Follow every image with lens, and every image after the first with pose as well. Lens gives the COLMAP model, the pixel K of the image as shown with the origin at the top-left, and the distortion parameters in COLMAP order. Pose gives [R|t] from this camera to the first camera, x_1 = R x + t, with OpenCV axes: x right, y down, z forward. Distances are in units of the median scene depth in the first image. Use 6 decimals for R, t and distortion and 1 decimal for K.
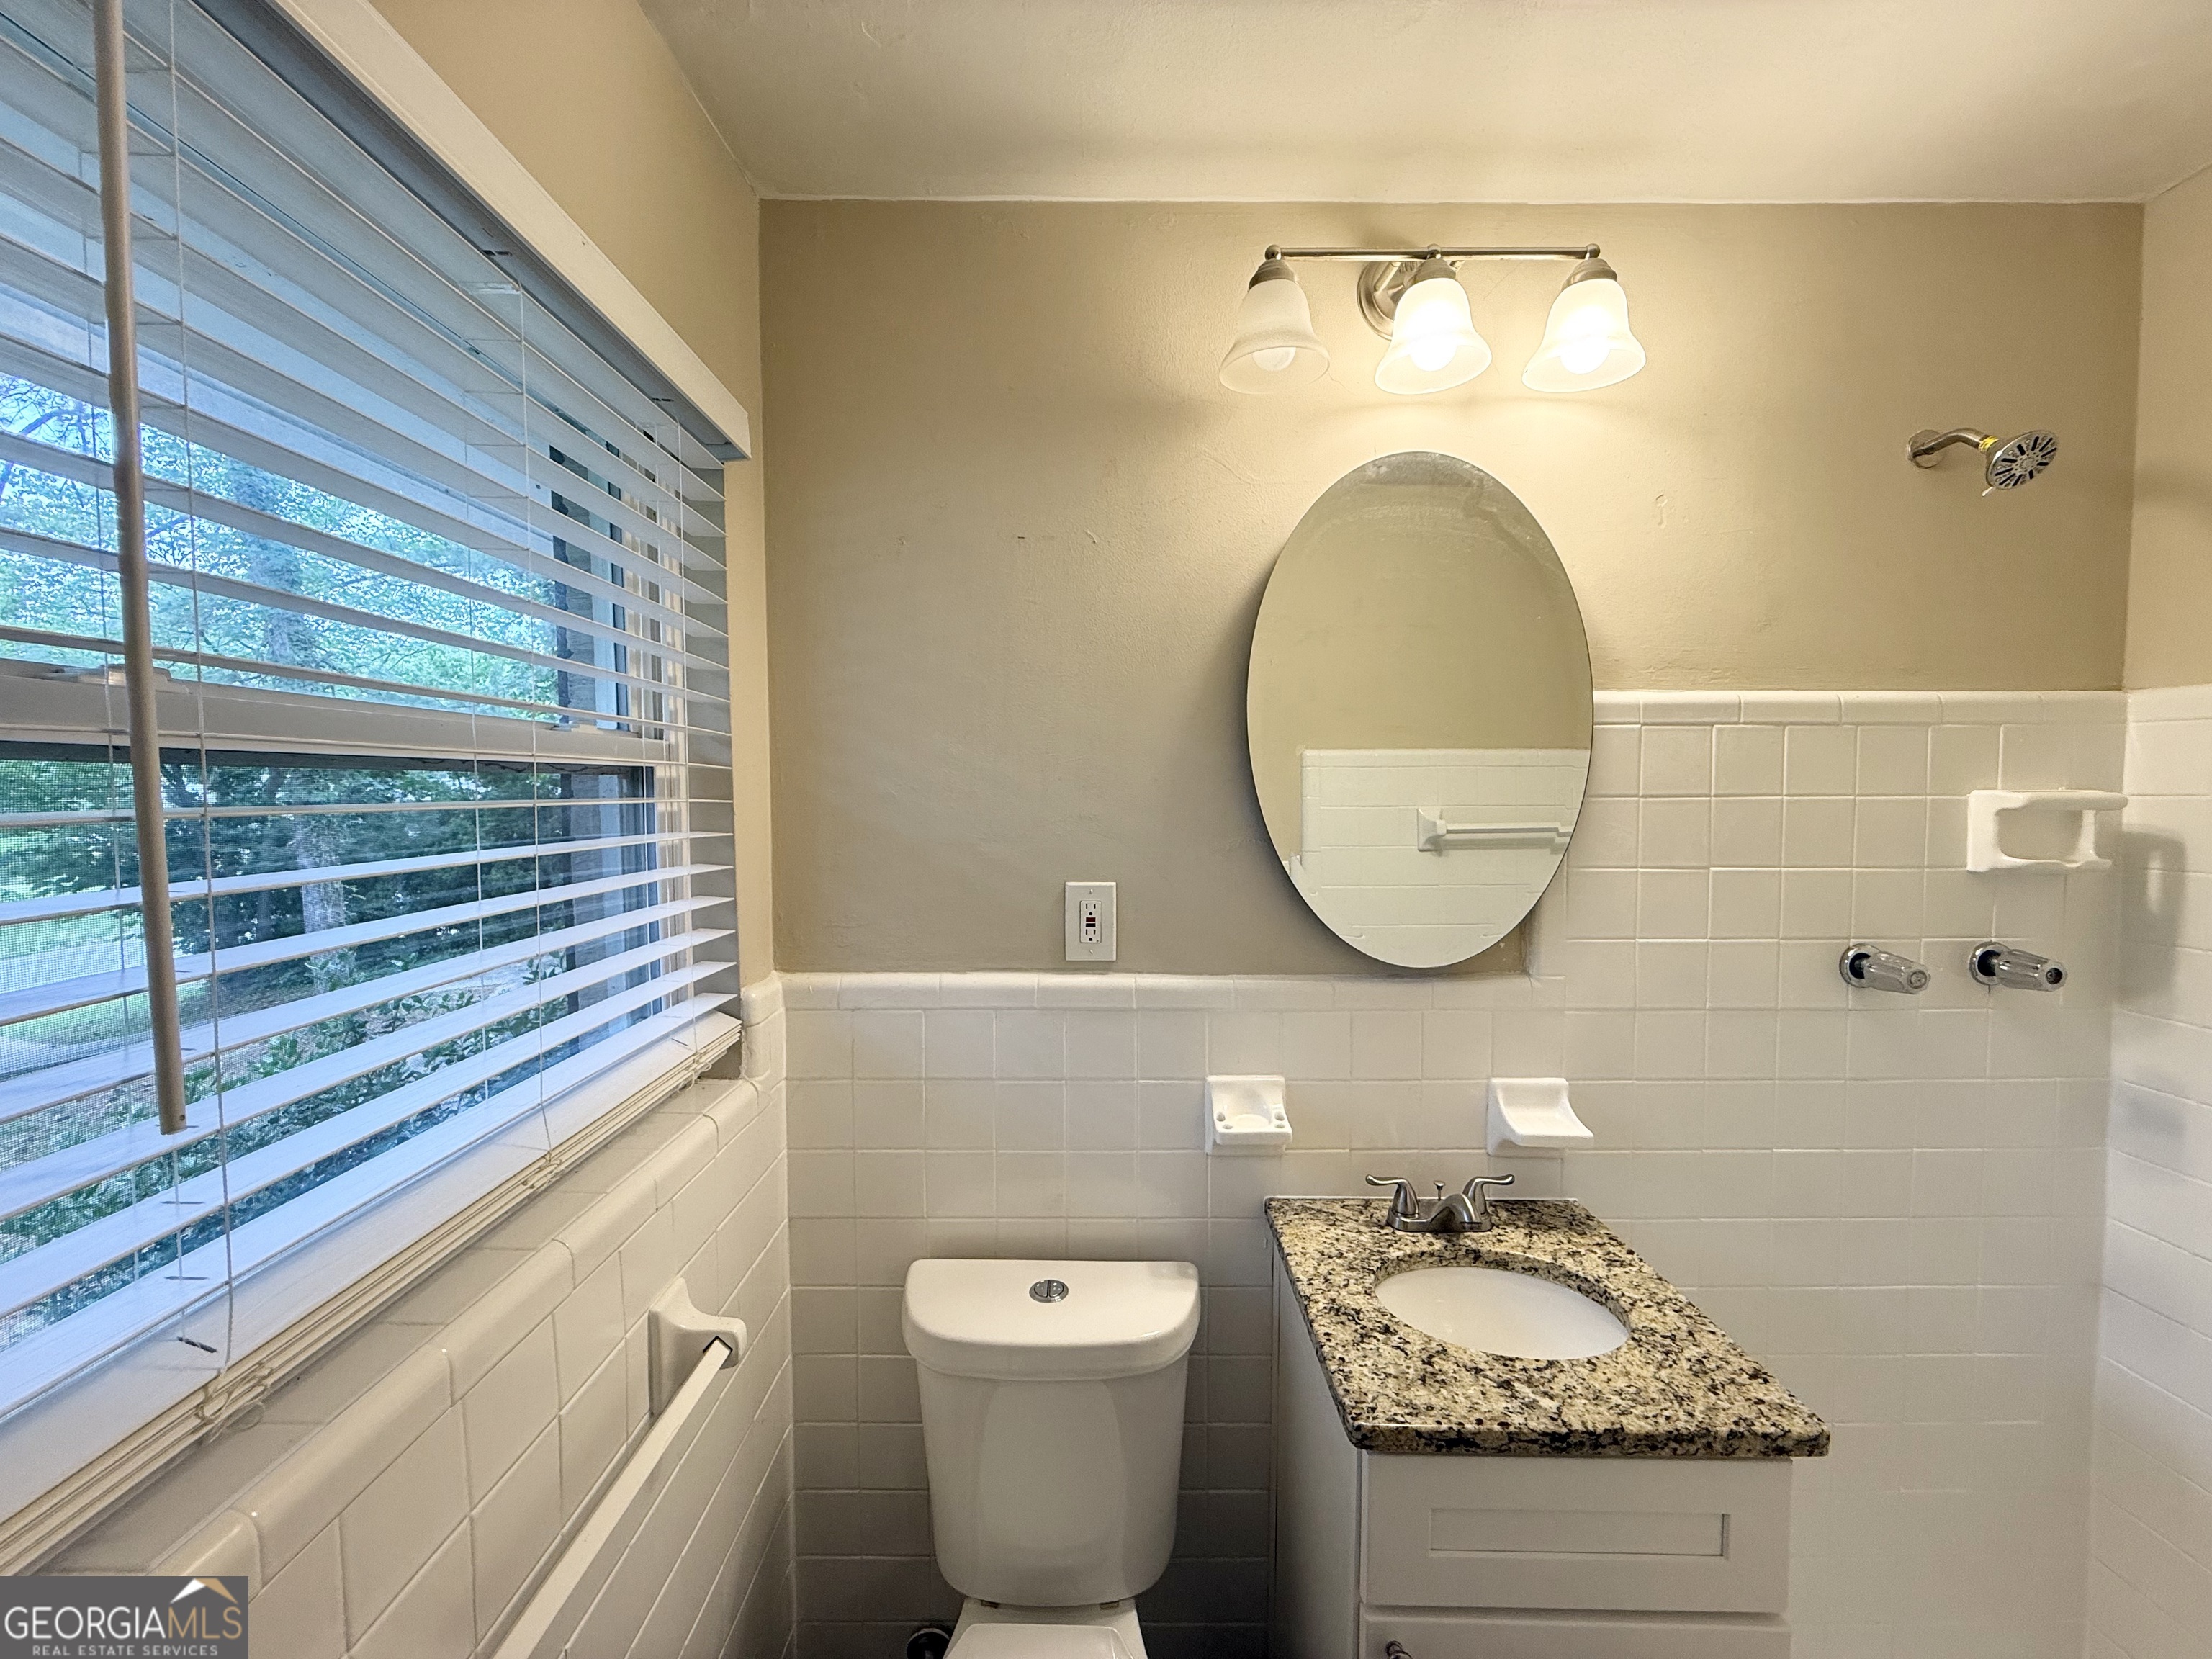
lens RADIAL K [[881.5, 0, 1102.3], [0, 881.5, 828.6], [0, 0, 1]] dist [0.001320, 0.000301]
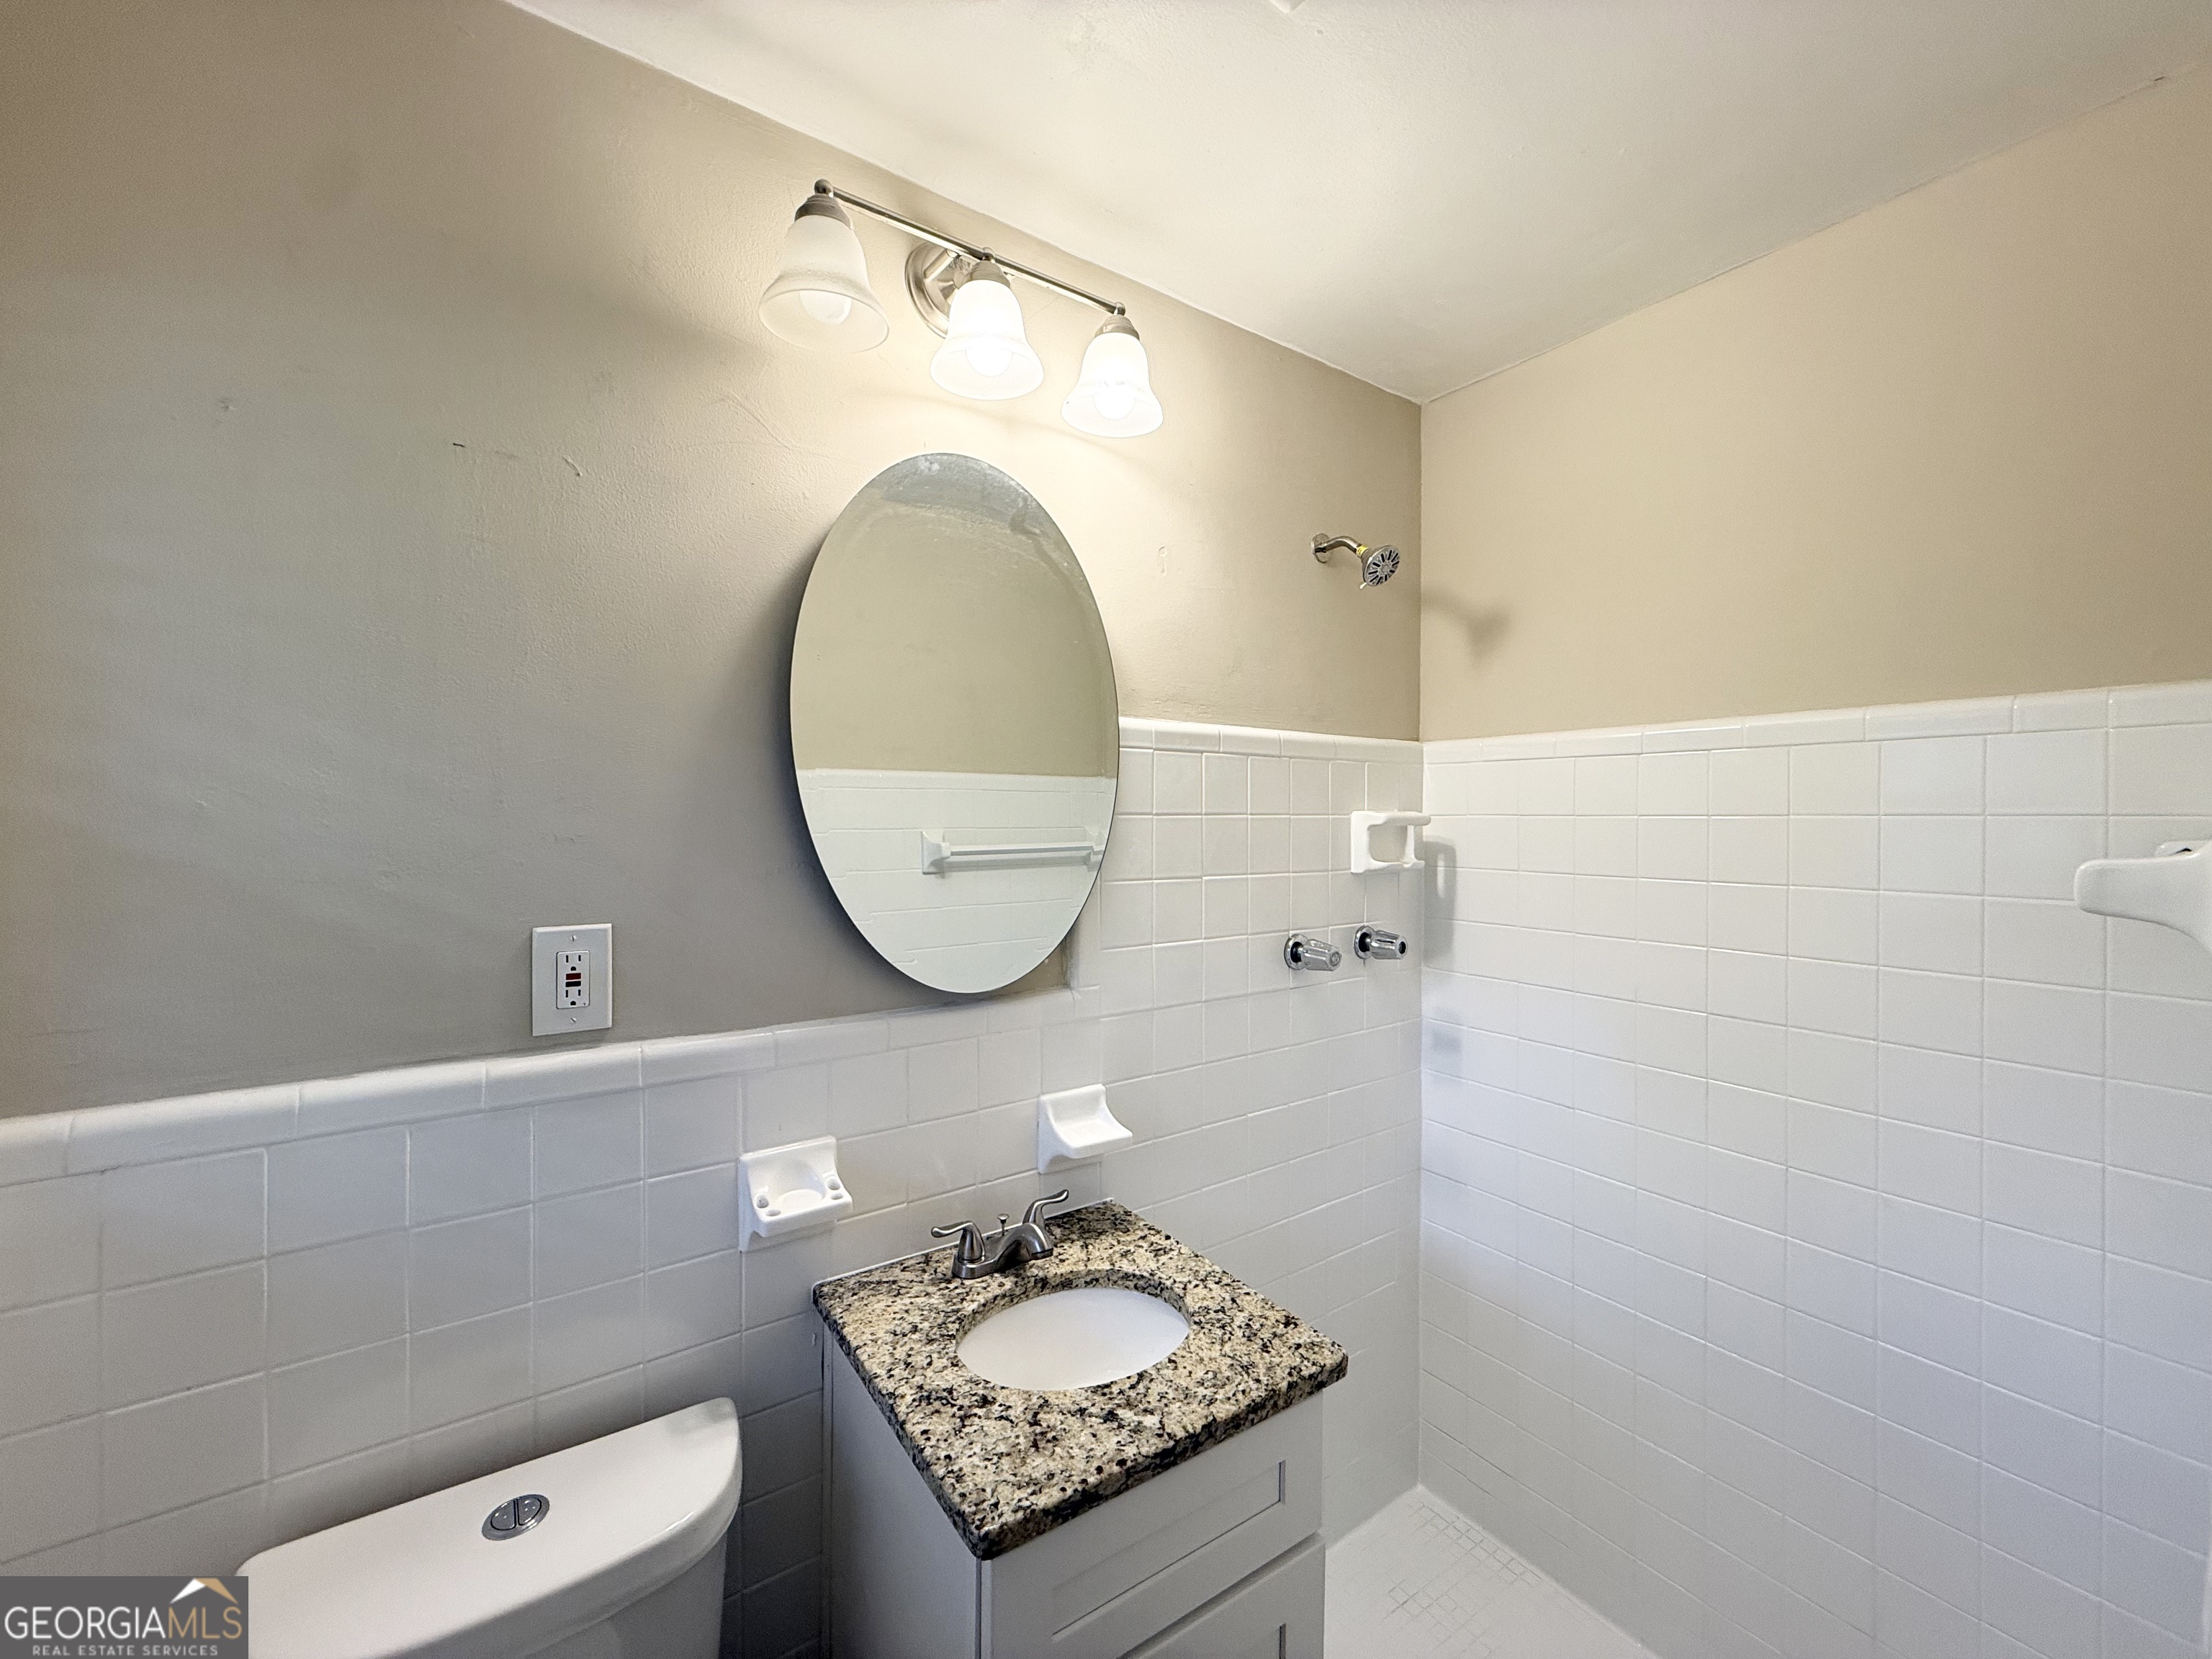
lens RADIAL K [[881.5, 0, 1102.2], [0, 881.5, 826.9], [0, 0, 1]] dist [0.001320, 0.000301]
pose [[0.823730, -0.002773, 0.566975, -0.069231], [0.022625, 0.999352, -0.027983, 0.008526], [-0.566530, 0.035878, 0.823260, 0.134431]]
